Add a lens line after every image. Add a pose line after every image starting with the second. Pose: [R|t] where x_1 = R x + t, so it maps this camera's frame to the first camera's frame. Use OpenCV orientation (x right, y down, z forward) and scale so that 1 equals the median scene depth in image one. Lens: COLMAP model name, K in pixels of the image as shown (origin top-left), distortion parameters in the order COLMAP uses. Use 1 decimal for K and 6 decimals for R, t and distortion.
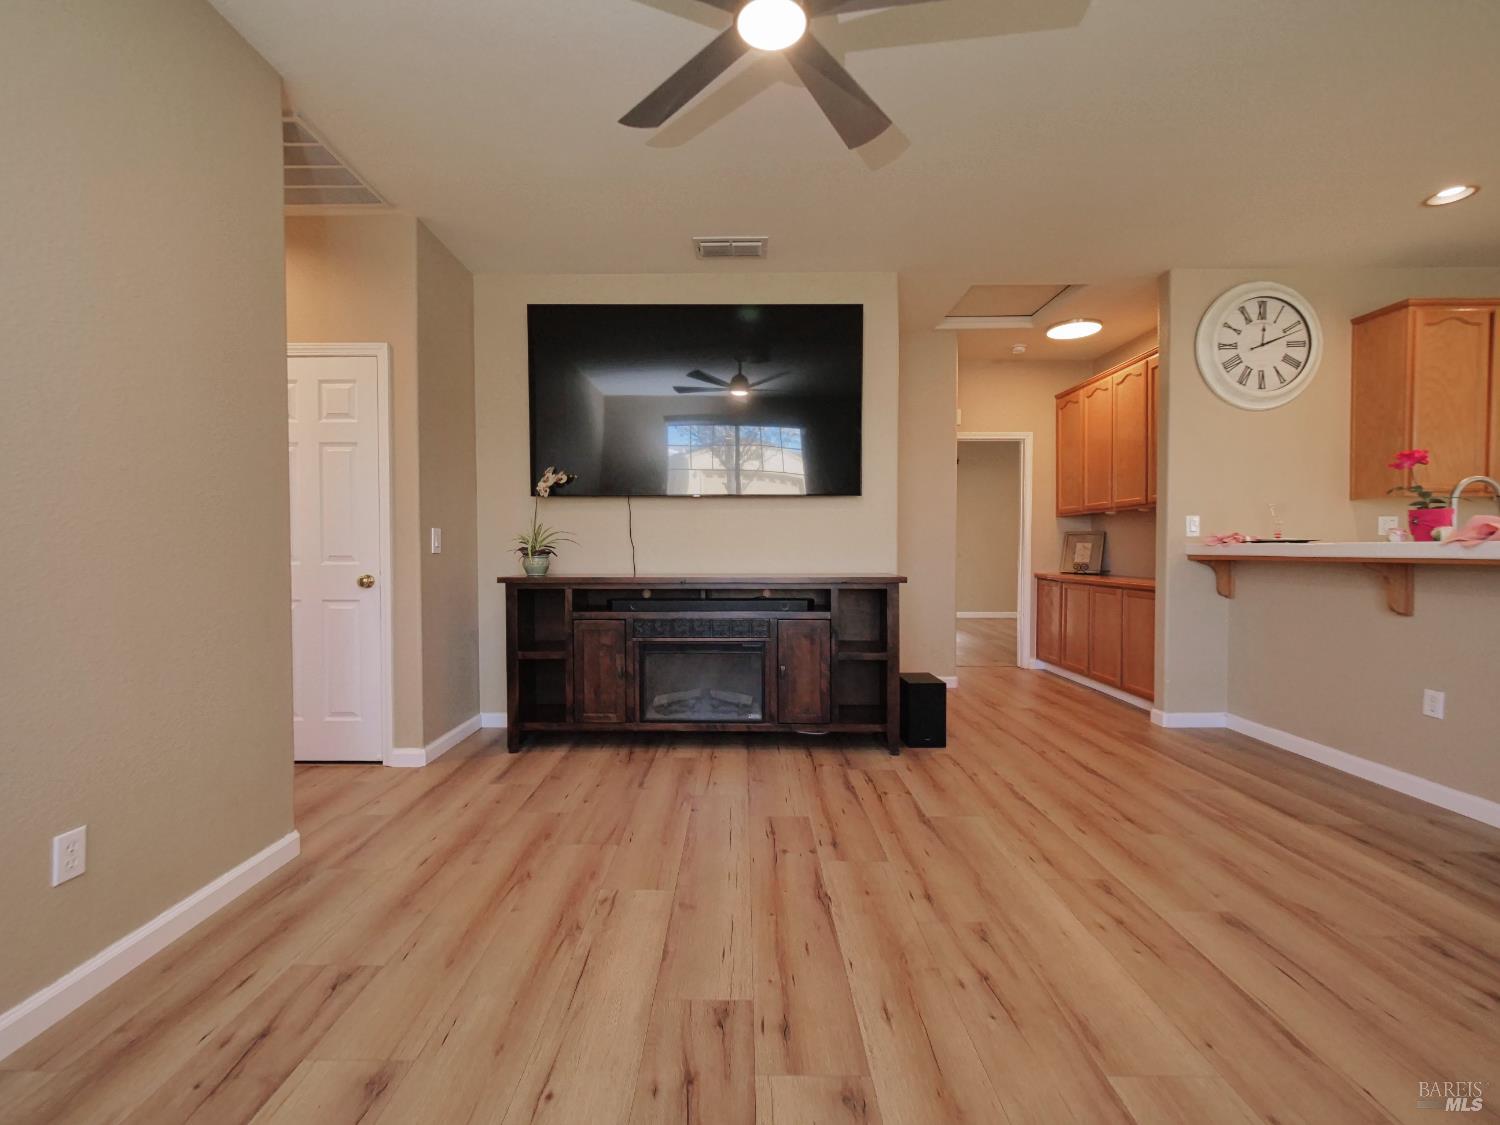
lens RADIAL K [[640.2, 0, 735.7], [0, 640.2, 557.8], [0, 0, 1]] dist [-0.006323, 0.001123]
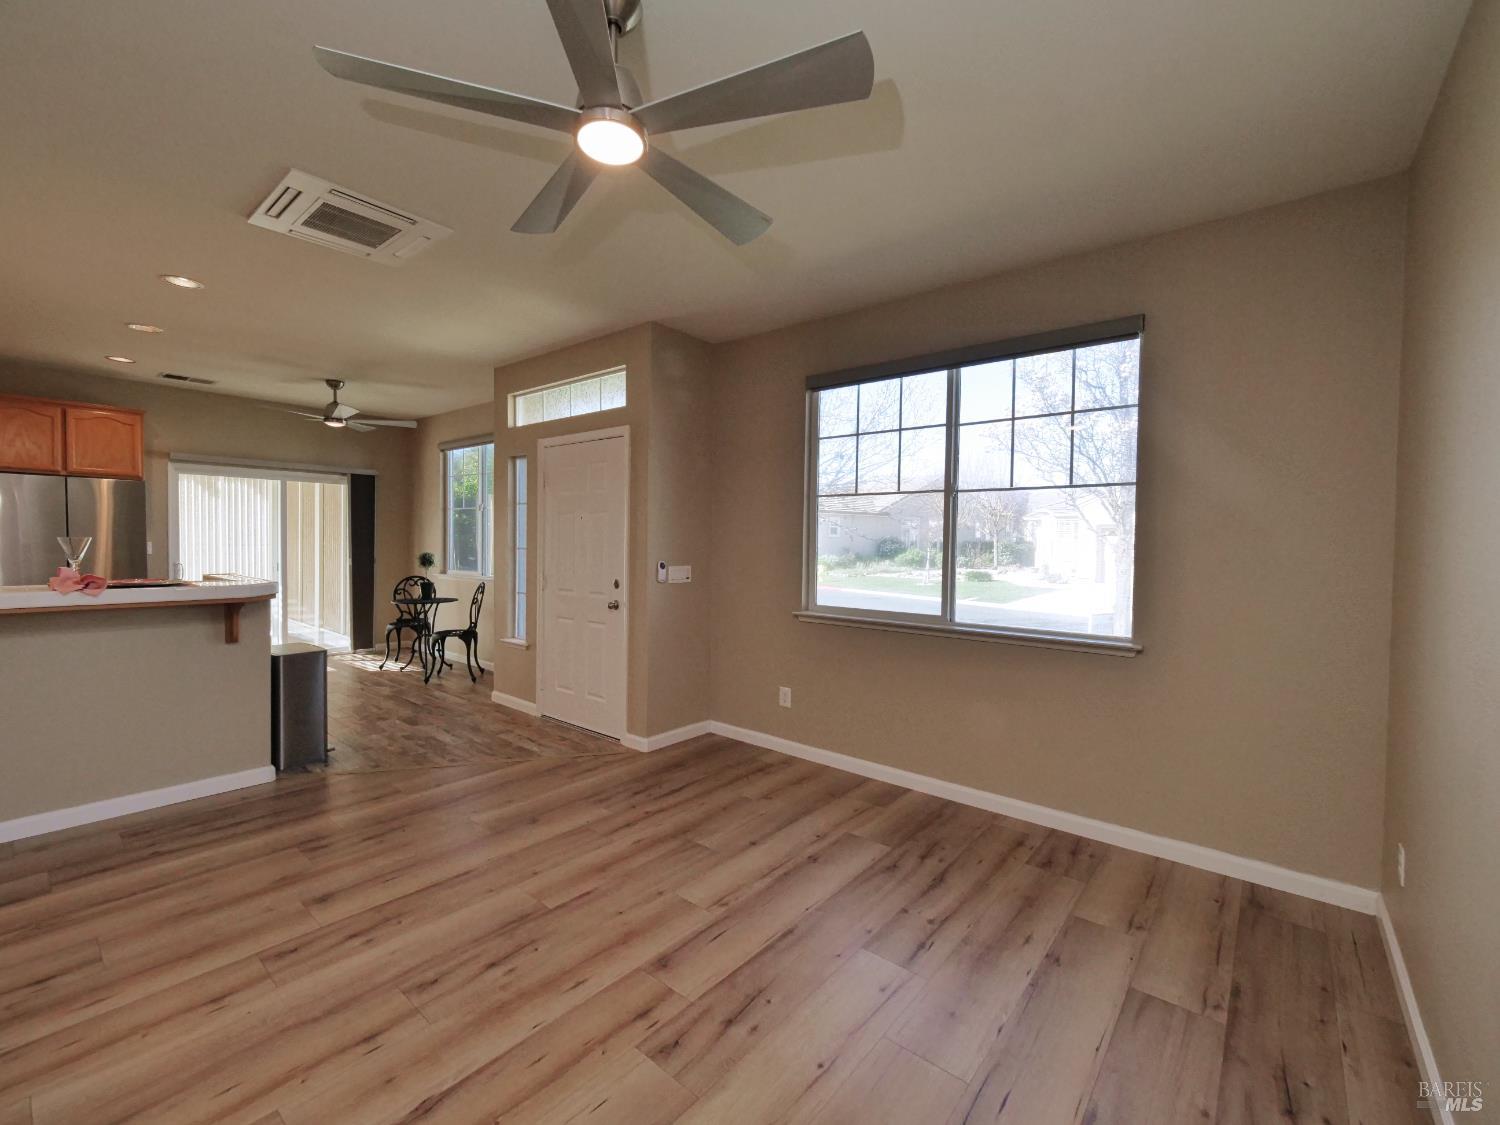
lens RADIAL K [[640.2, 0, 734.4], [0, 640.2, 559.1], [0, 0, 1]] dist [-0.006323, 0.001123]
pose [[-0.768343, -0.025561, 0.639528, -0.359250], [-0.002356, 0.999308, 0.037109, -0.088545], [-0.640034, 0.027006, -0.767872, 0.776937]]
